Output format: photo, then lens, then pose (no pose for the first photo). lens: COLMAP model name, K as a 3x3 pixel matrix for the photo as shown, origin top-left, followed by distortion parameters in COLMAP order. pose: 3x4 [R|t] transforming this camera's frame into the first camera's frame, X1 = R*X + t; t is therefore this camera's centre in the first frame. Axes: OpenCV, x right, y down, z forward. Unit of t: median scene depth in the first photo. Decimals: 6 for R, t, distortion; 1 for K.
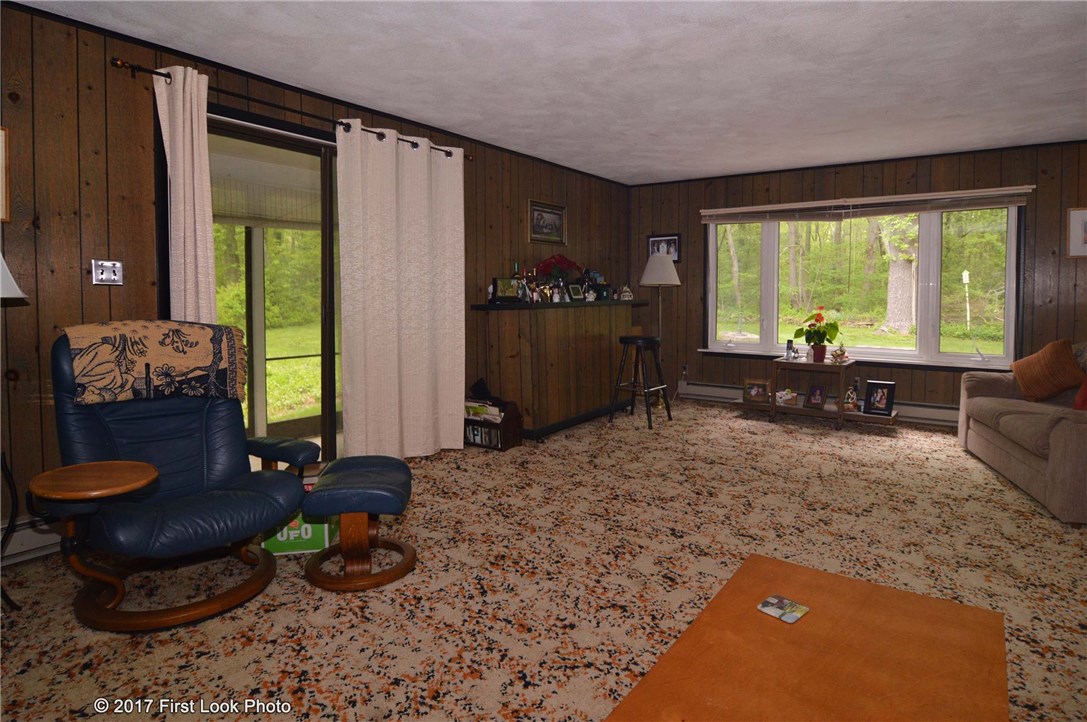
lens RADIAL K [[587.3, 0, 588.8], [0, 587.3, 376.2], [0, 0, 1]] dist [-0.009078, -0.002293]
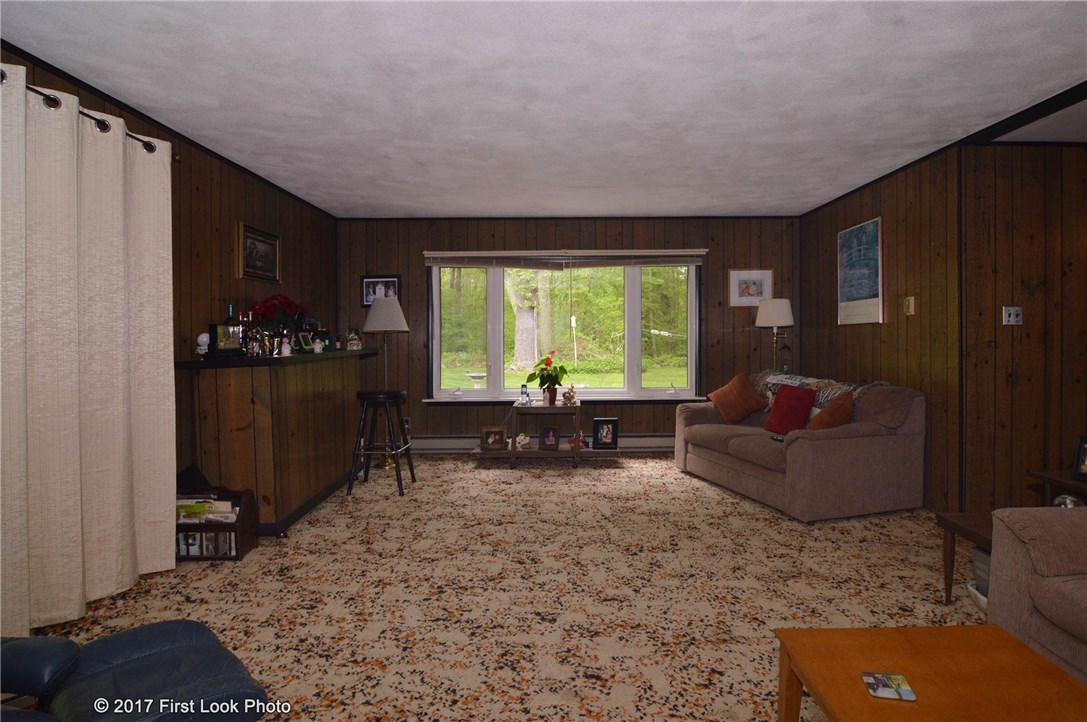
lens RADIAL K [[582.1, 0, 543.6], [0, 582.1, 382.6], [0, 0, 1]] dist [-0.003167, -0.011948]
pose [[0.838575, -0.054190, 0.542084, -0.218392], [0.087528, 0.995516, -0.035883, -0.034057], [-0.537709, 0.077538, 0.839558, 0.183405]]
